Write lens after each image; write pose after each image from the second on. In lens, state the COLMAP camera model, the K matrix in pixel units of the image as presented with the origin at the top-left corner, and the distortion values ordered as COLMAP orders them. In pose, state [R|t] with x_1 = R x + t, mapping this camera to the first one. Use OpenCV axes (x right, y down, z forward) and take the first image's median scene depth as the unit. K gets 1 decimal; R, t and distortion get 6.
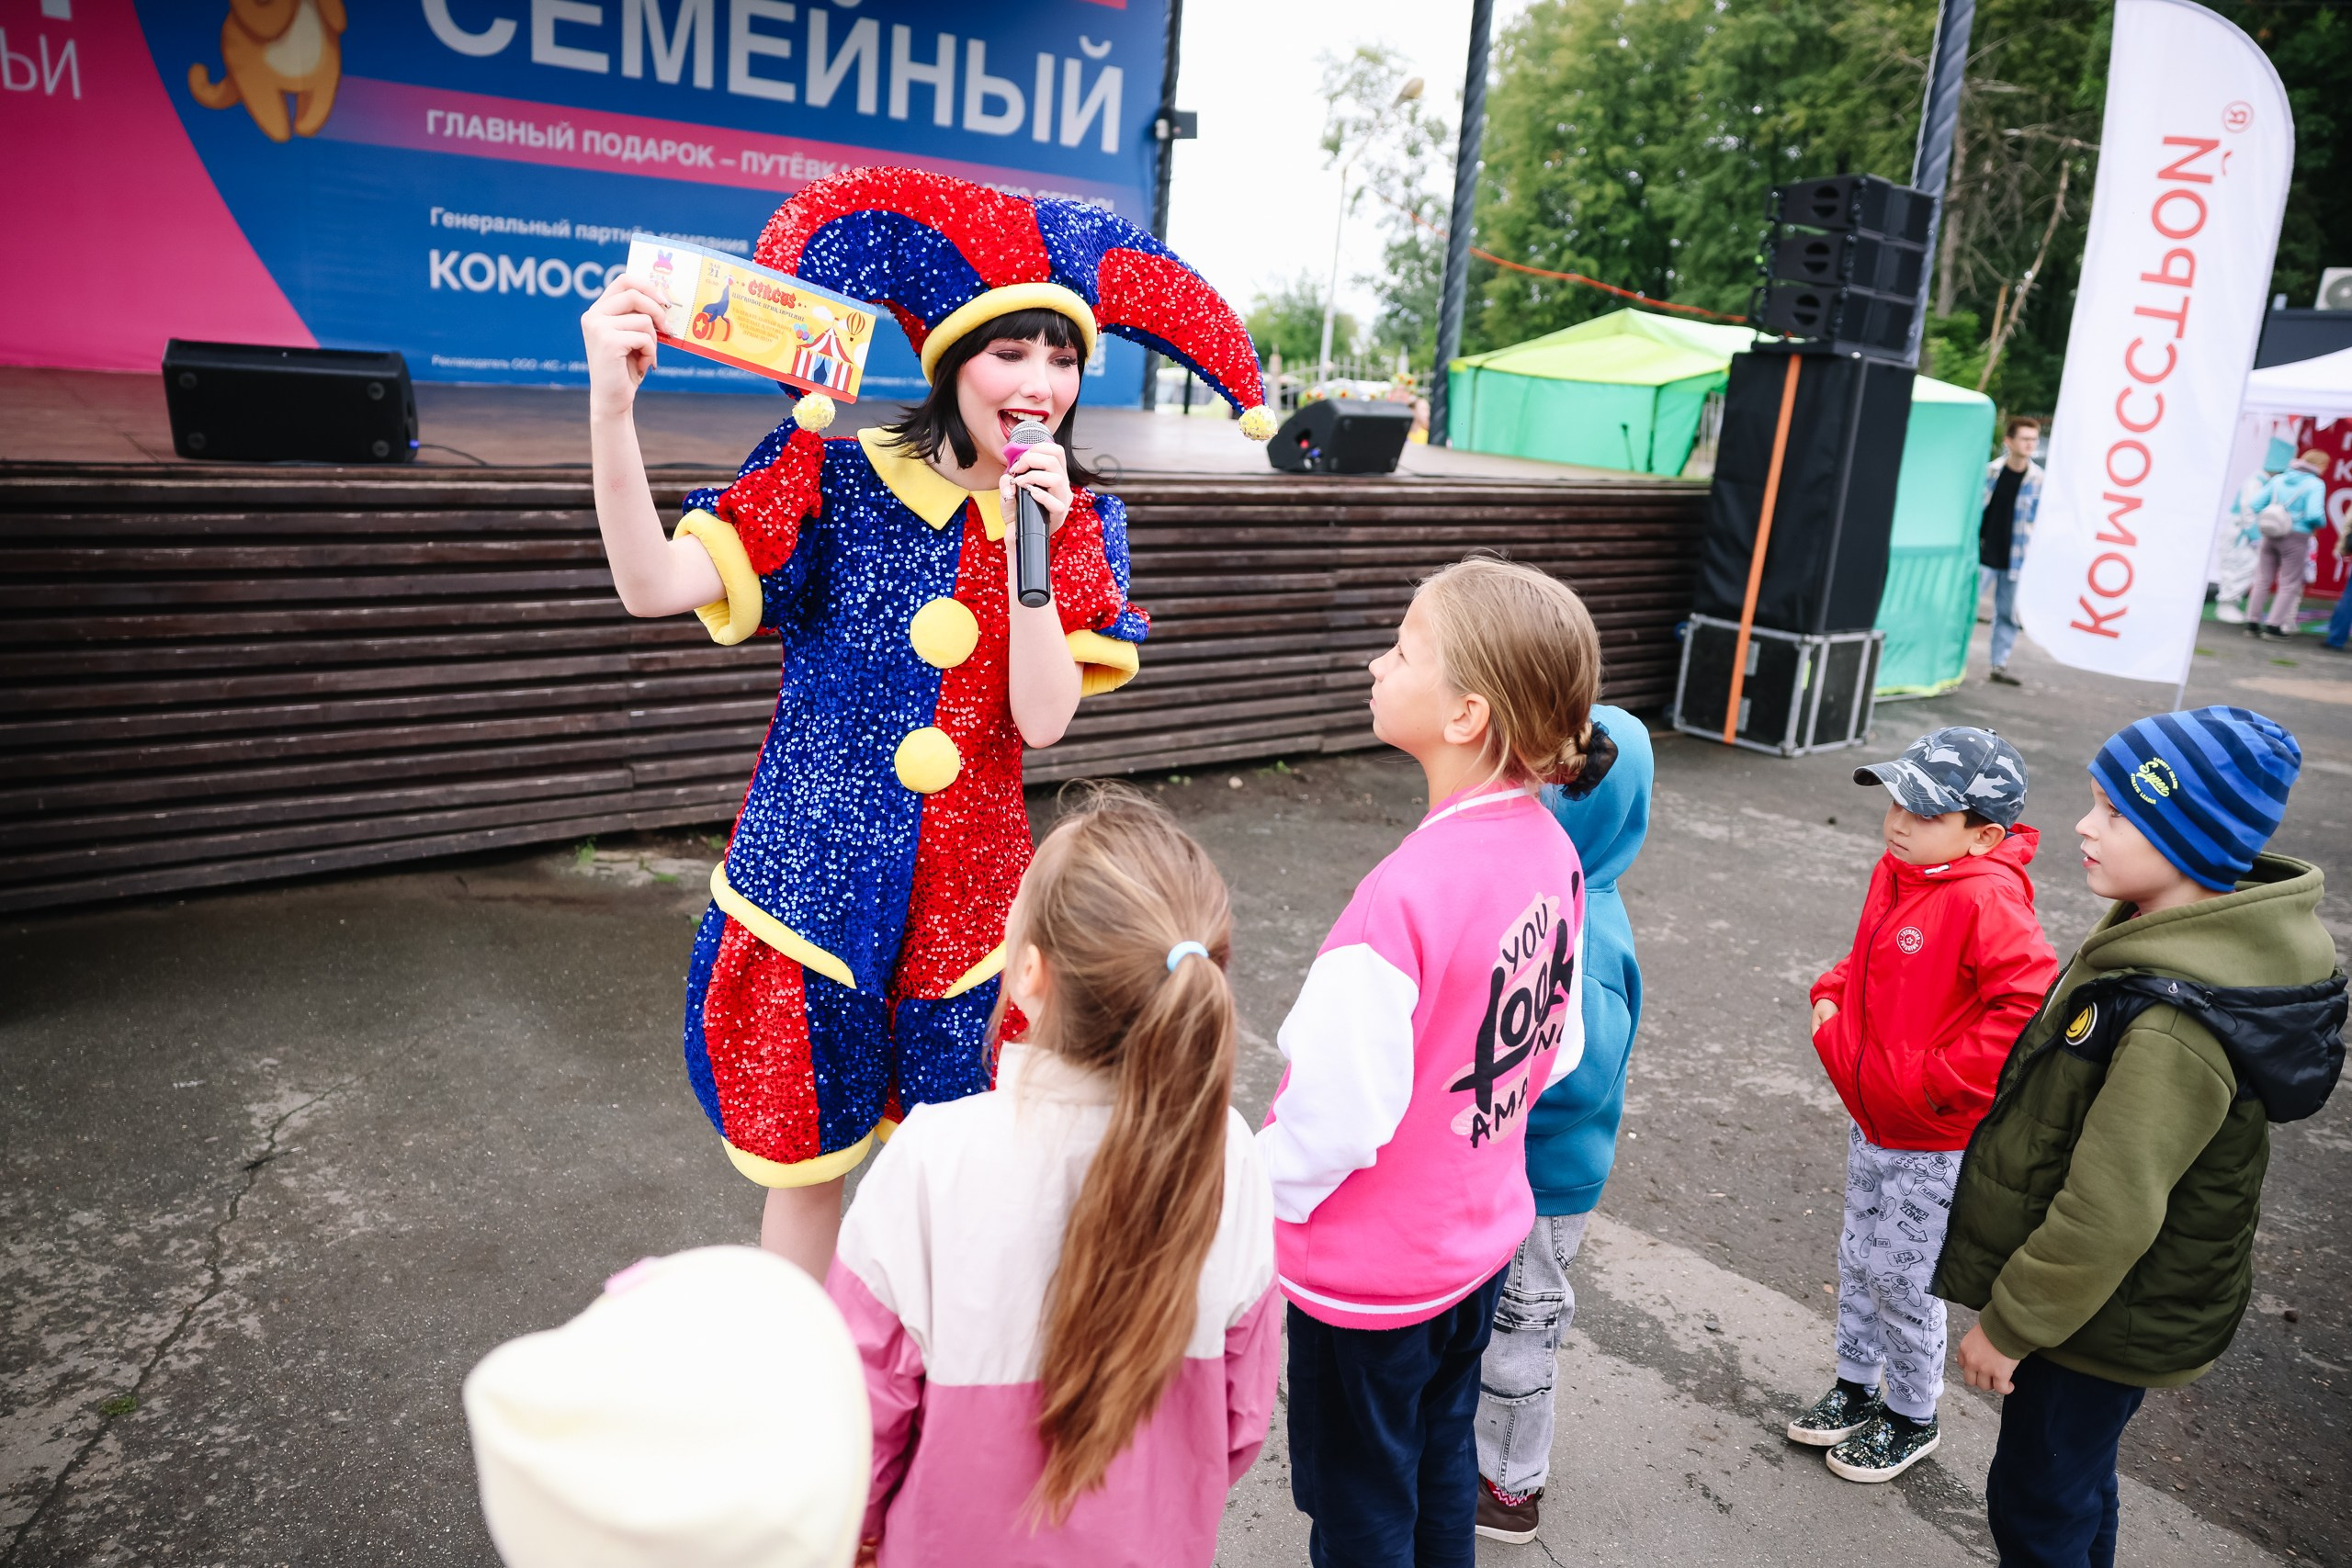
lens RADIAL K [[1606.0, 0, 1174.4], [0, 1606.0, 788.7], [0, 0, 1]] dist [-0.113142, 0.092224]
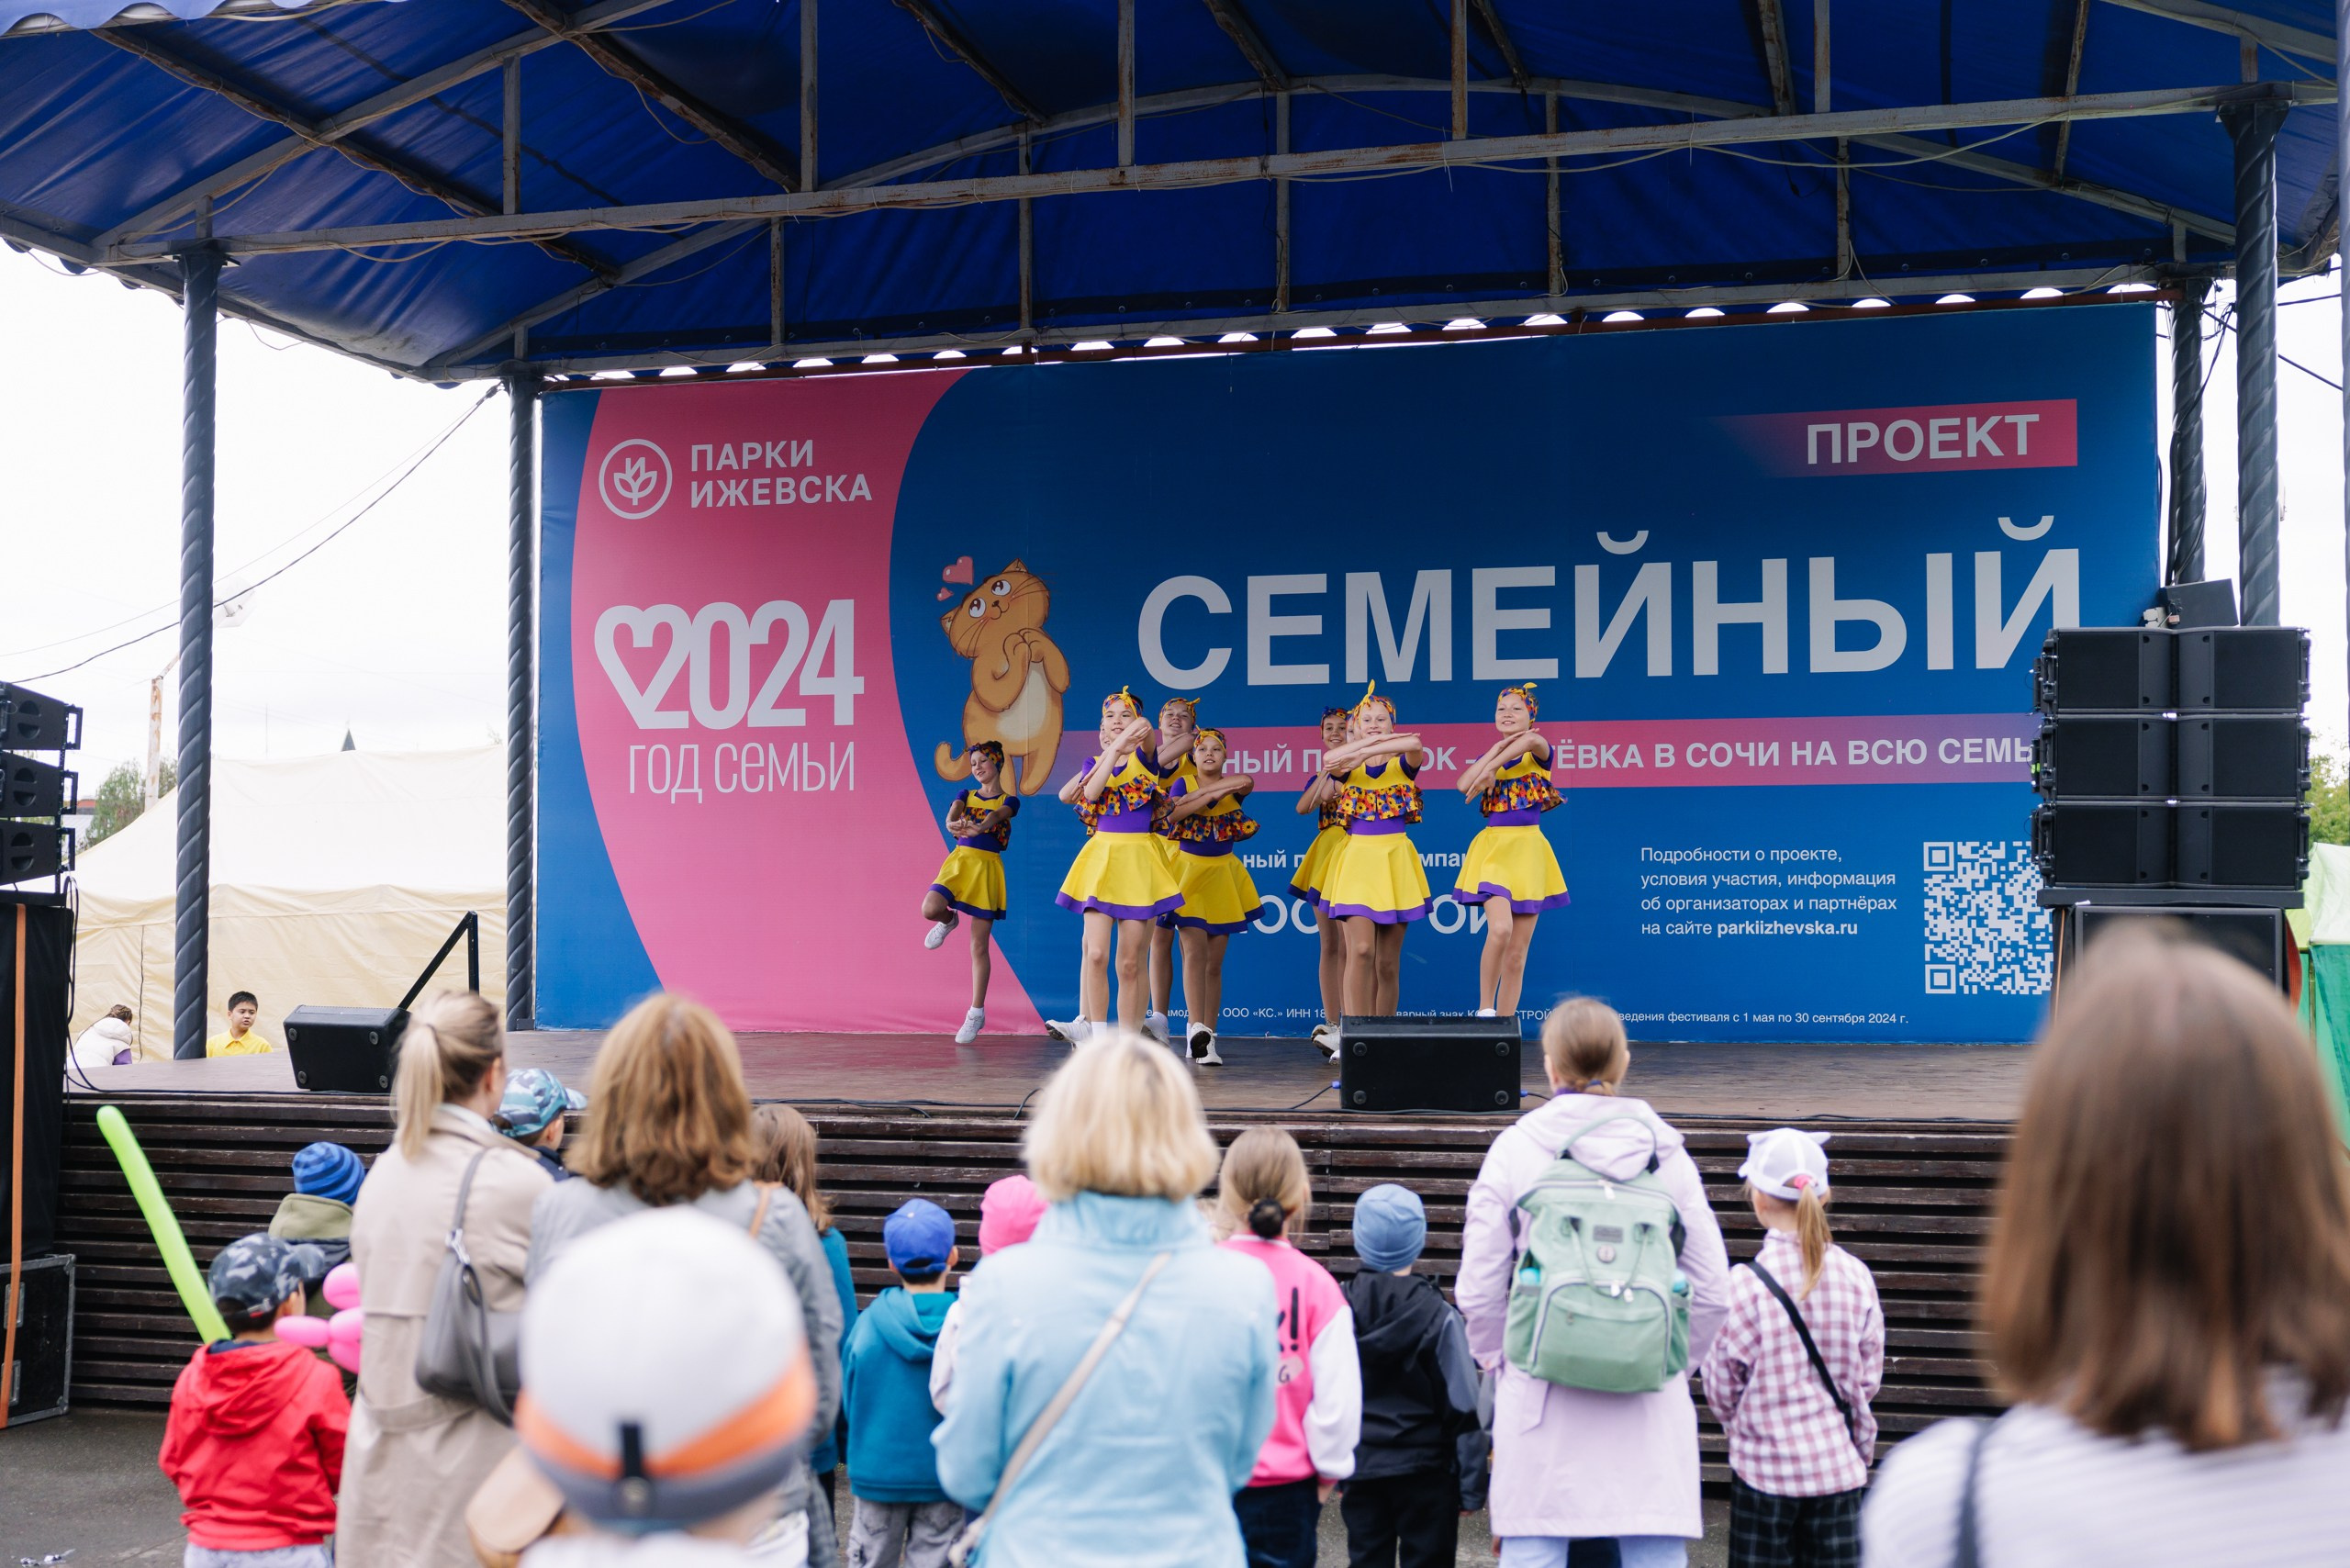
lens RADIAL K [[2806.7, 0, 1170.2], [0, 2806.7, 792.0], [0, 0, 1]] dist [-0.007691, 0.069436]
pose [[0.595450, -0.107851, -0.796120, 0.868924], [-0.167908, 0.952358, -0.254602, 0.018430], [0.785650, 0.285278, 0.548972, 0.081317]]
